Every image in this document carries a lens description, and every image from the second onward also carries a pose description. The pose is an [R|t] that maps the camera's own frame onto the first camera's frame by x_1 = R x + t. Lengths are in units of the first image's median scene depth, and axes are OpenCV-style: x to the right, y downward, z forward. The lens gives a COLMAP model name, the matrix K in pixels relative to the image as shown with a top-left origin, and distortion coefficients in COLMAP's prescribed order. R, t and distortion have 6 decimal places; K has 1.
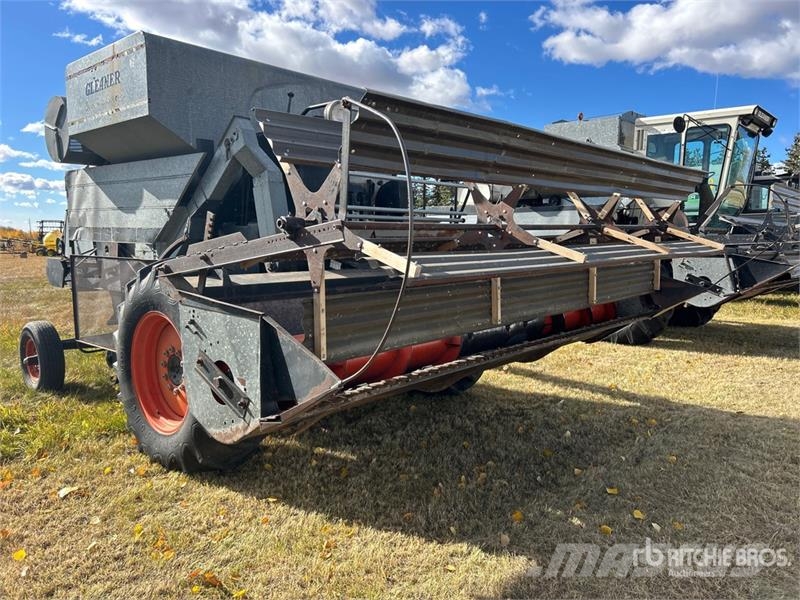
lens RADIAL K [[614.1, 0, 405.6], [0, 614.1, 299.6], [0, 0, 1]] dist [0.037071, -0.029864]
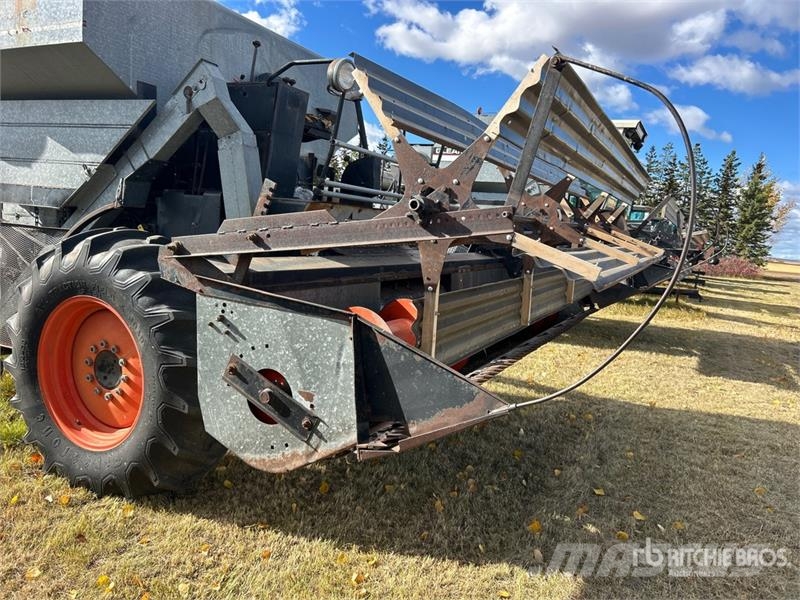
lens RADIAL K [[614.1, 0, 402.3], [0, 614.1, 303.5], [0, 0, 1]] dist [0.037071, -0.029864]
pose [[0.957227, 0.031042, 0.287668, -0.245694], [-0.040760, 0.998781, 0.027850, -0.009661], [-0.286452, -0.038384, 0.957325, 0.130162]]
